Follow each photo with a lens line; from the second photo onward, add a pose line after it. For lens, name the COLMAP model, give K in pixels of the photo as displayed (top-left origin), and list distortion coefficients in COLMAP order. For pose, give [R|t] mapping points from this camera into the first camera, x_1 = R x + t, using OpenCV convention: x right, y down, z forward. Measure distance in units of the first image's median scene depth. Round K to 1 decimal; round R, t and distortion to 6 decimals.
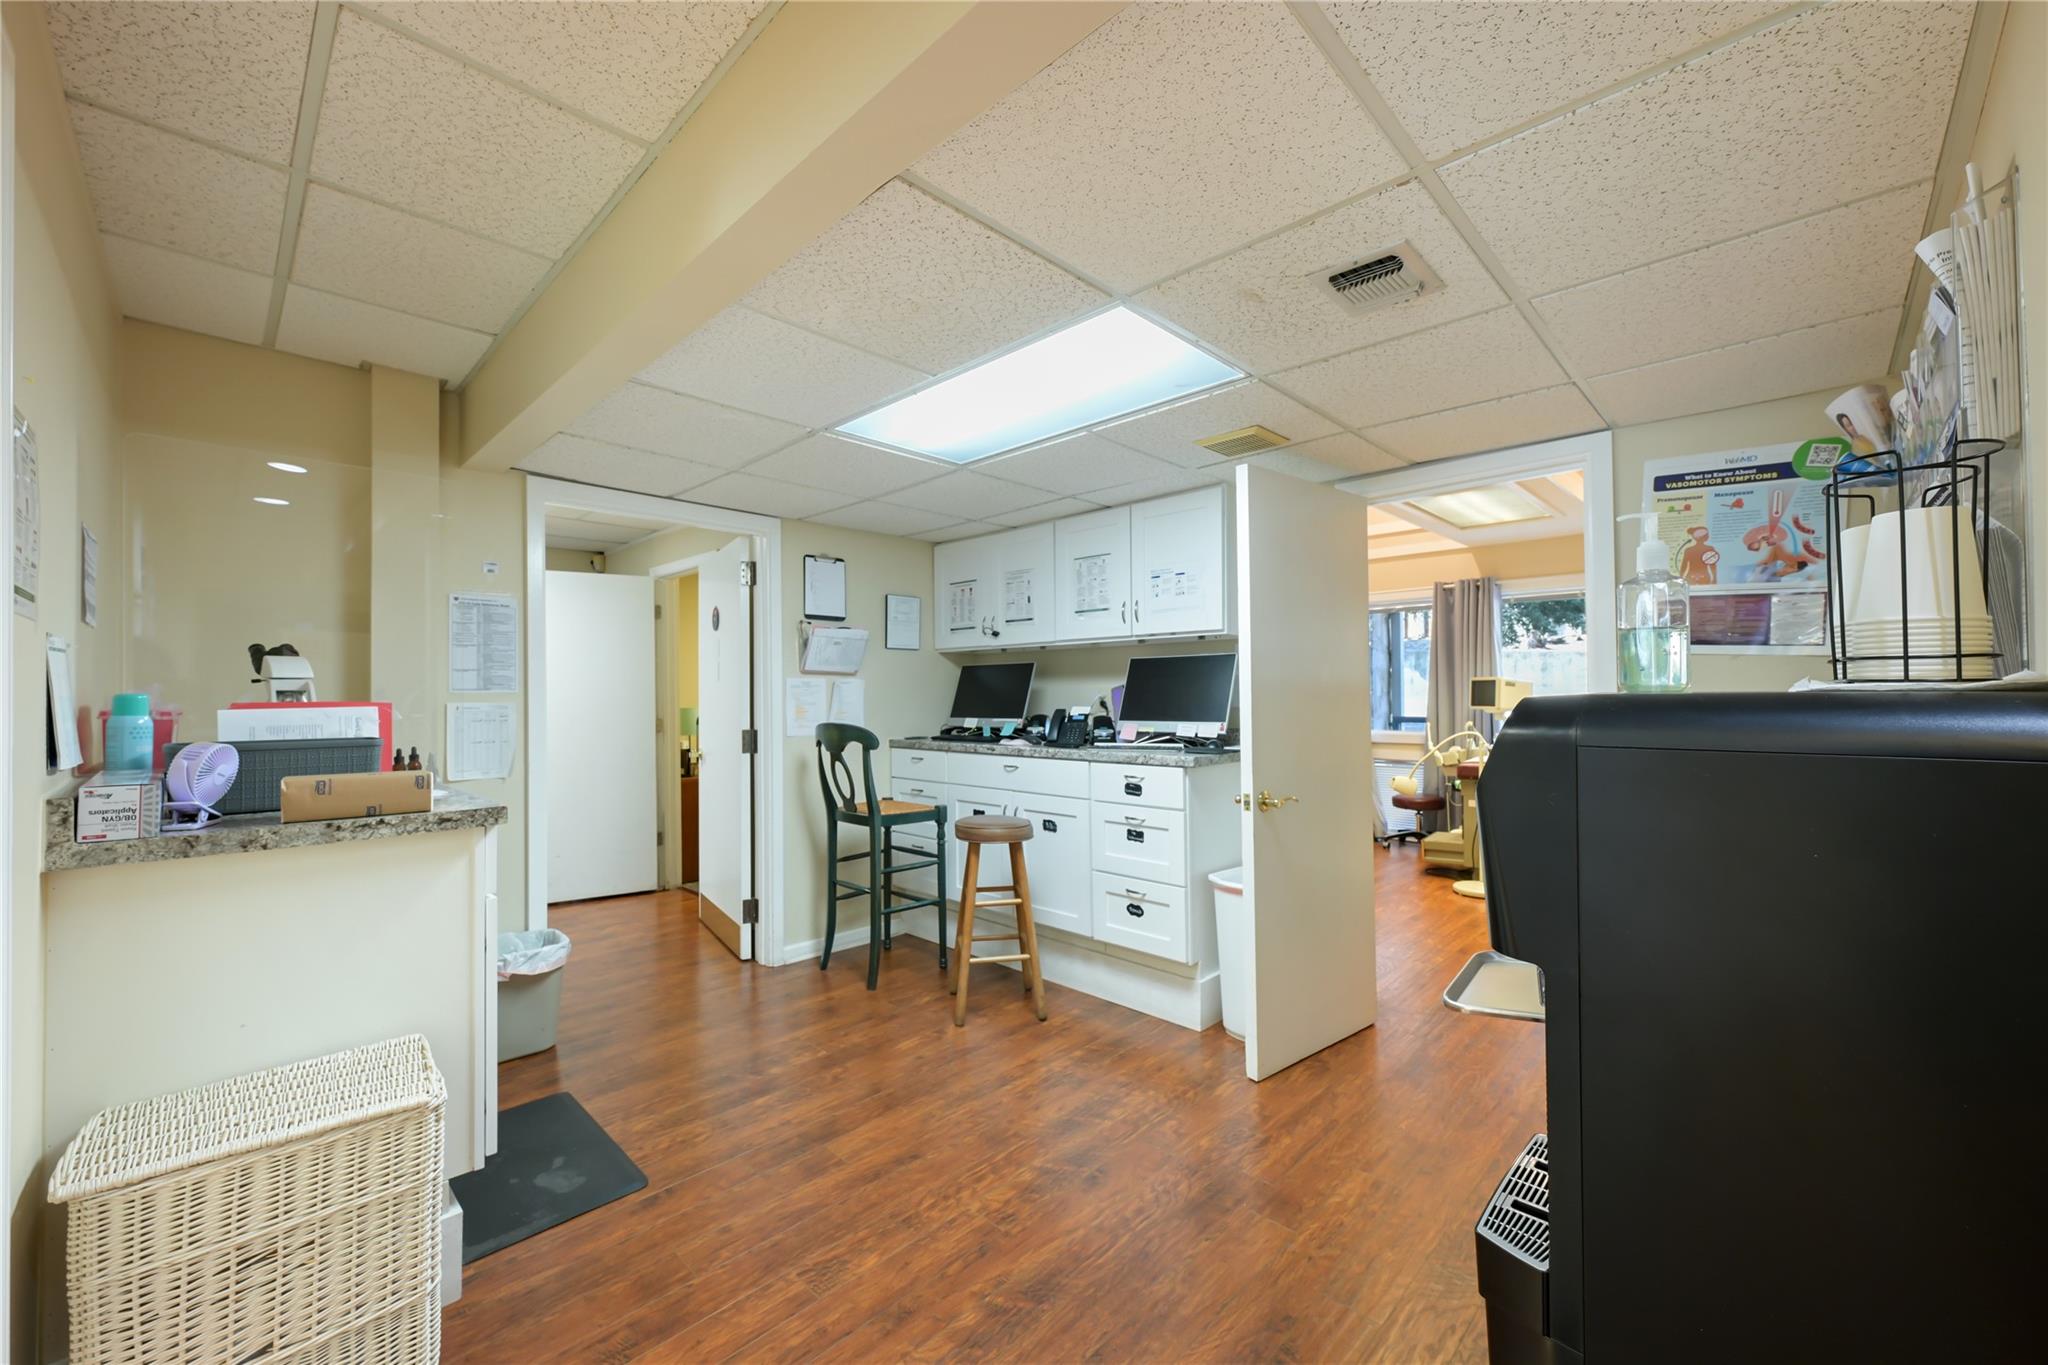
lens RADIAL K [[803.5, 0, 1021.8], [0, 803.5, 692.3], [0, 0, 1]] dist [-0.000173, -0.000202]
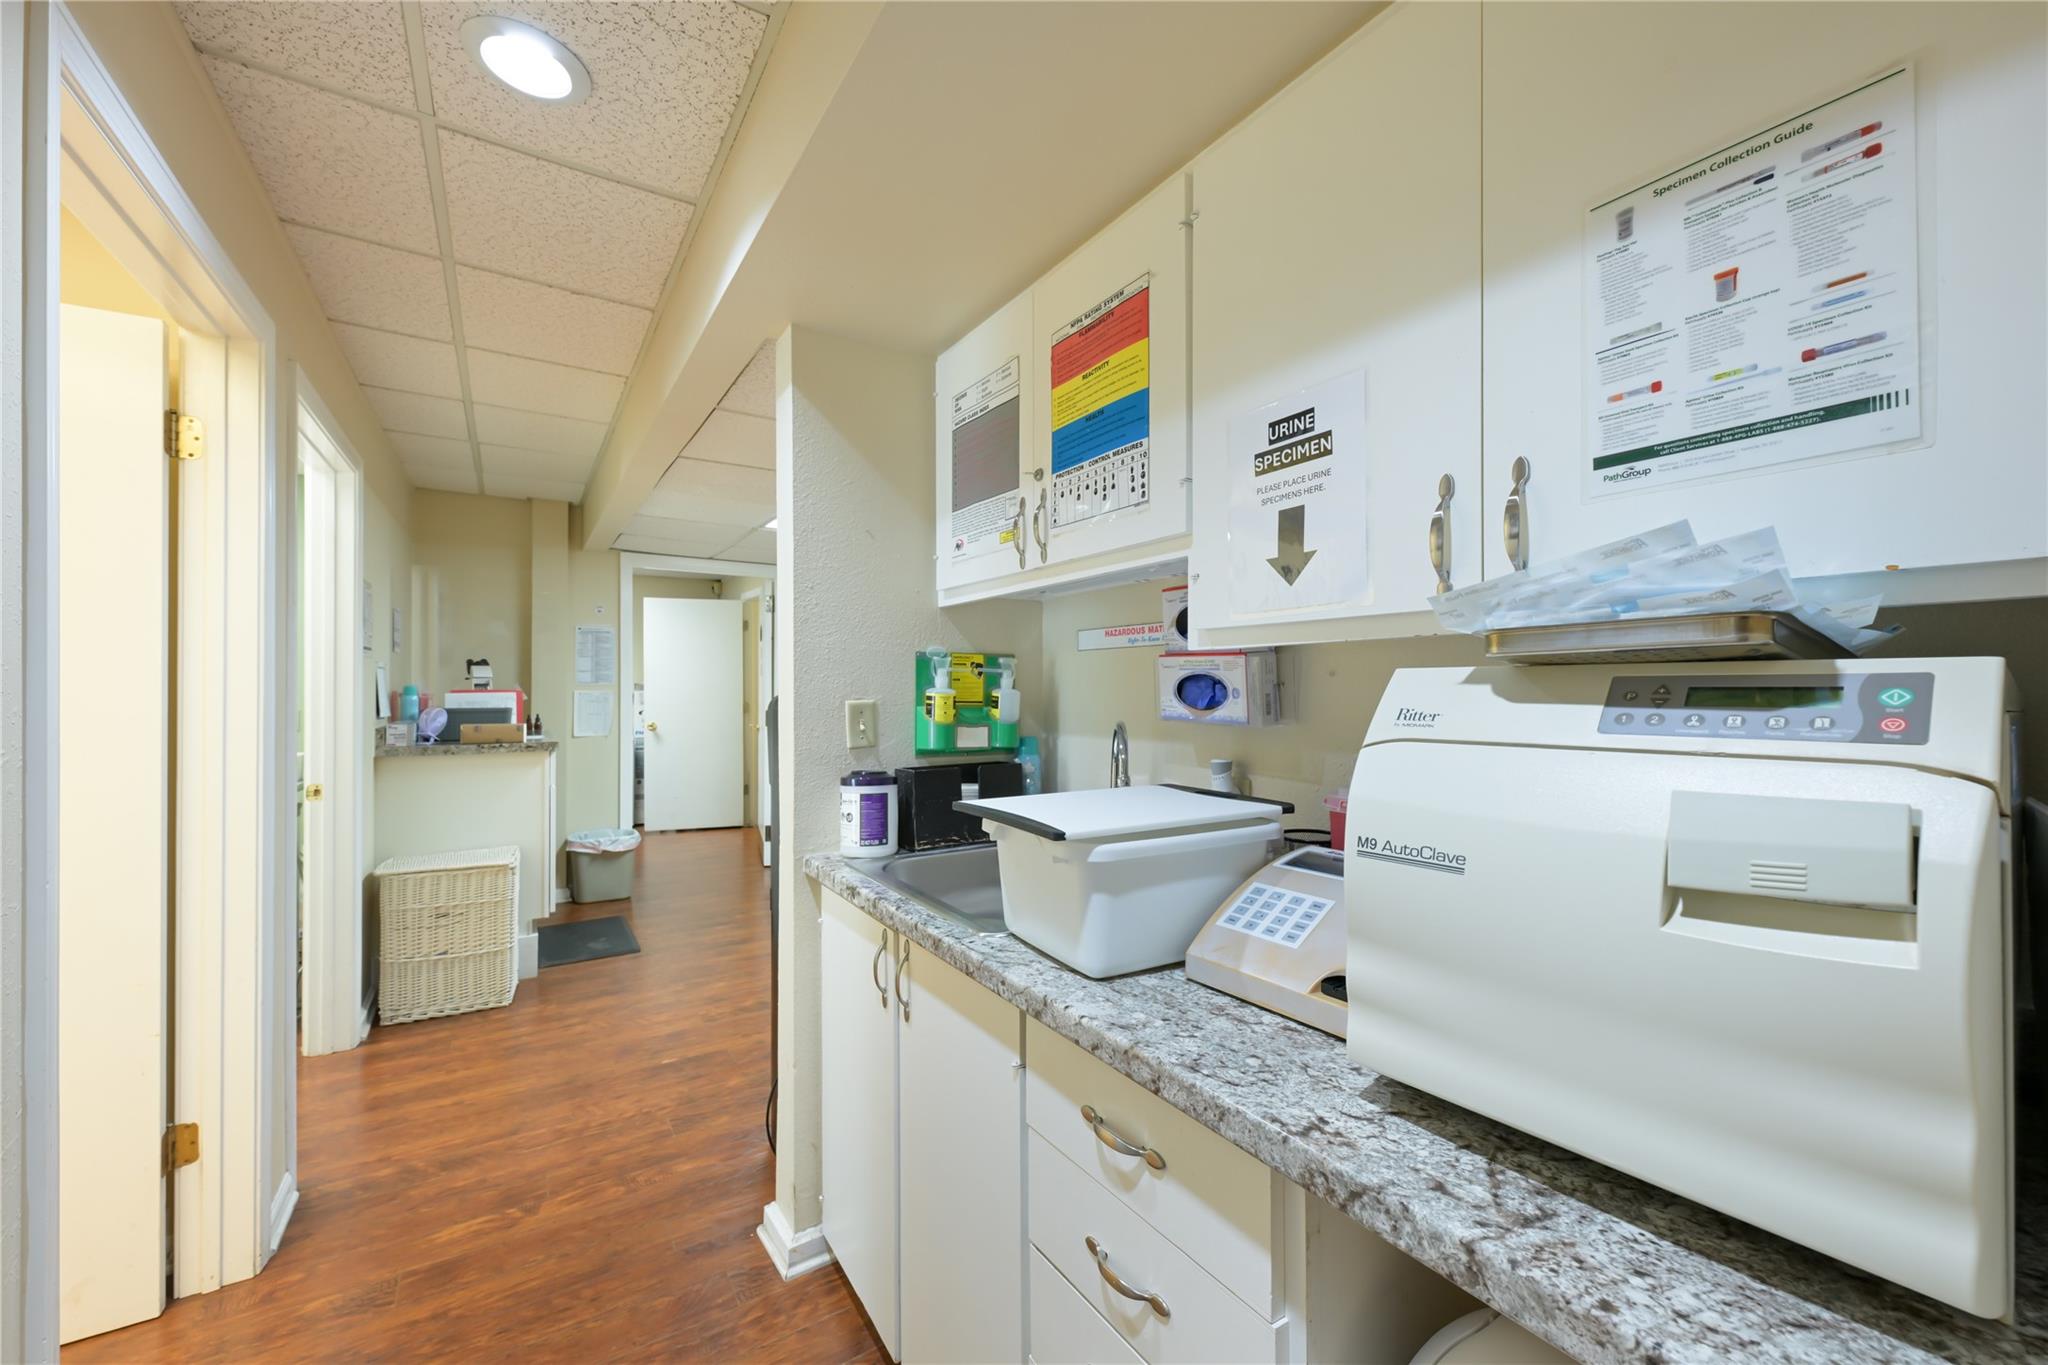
lens RADIAL K [[803.5, 0, 1021.8], [0, 803.5, 692.3], [0, 0, 1]] dist [-0.000173, -0.000202]
pose [[0.974341, 0.012412, -0.224733, 0.999766], [-0.009636, 0.999863, 0.013445, -0.024889], [0.224869, -0.010935, 0.974328, -0.752186]]
